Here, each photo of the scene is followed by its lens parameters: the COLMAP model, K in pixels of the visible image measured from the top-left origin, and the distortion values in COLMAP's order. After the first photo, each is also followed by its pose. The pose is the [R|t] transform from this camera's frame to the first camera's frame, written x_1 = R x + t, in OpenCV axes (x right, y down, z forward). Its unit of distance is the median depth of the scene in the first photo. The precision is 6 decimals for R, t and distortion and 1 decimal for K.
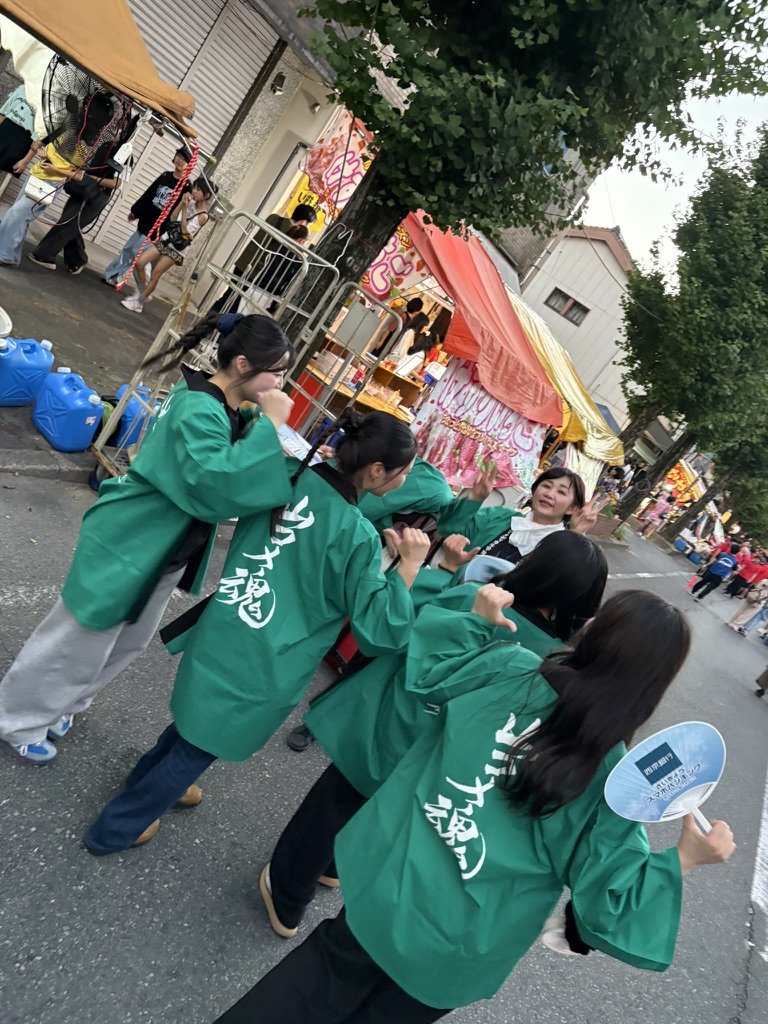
lens RADIAL K [[782.6, 0, 379.8], [0, 782.6, 509.6], [0, 0, 1]] dist [0.041001, -0.009356]
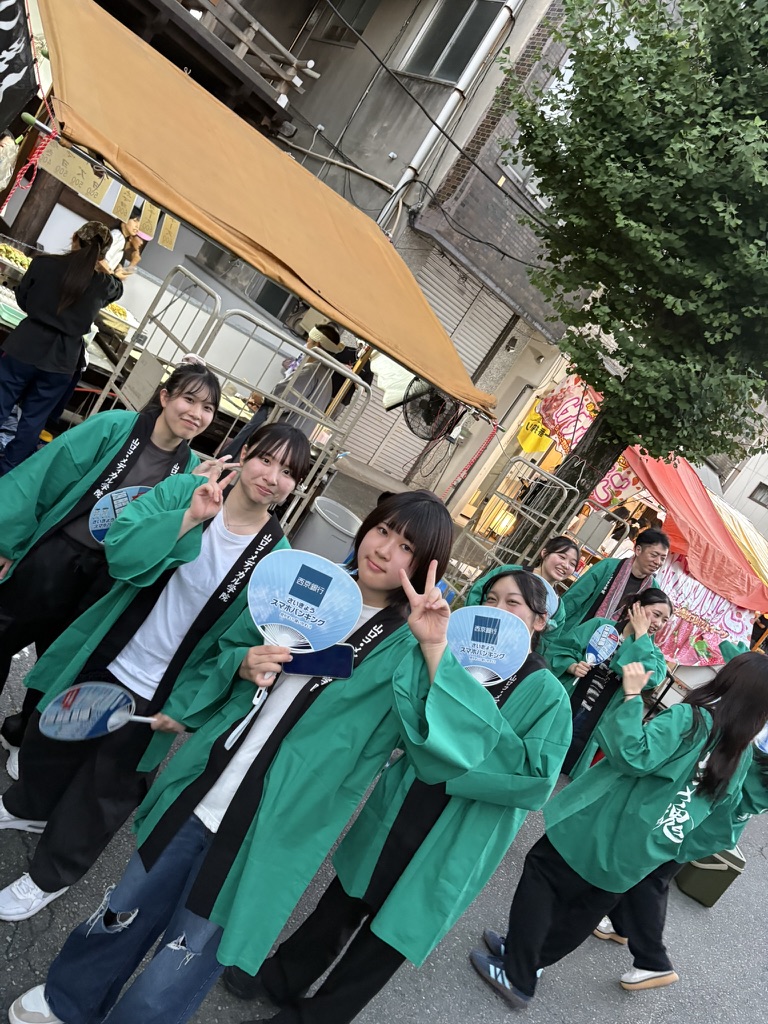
lens RADIAL K [[782.6, 0, 389.6], [0, 782.6, 507.0], [0, 0, 1]] dist [0.041001, -0.009356]
pose [[0.973679, -0.011469, -0.227636, -0.055787], [-0.043988, 0.970502, -0.237047, 0.057775], [0.223640, 0.240821, 0.944452, -0.330010]]
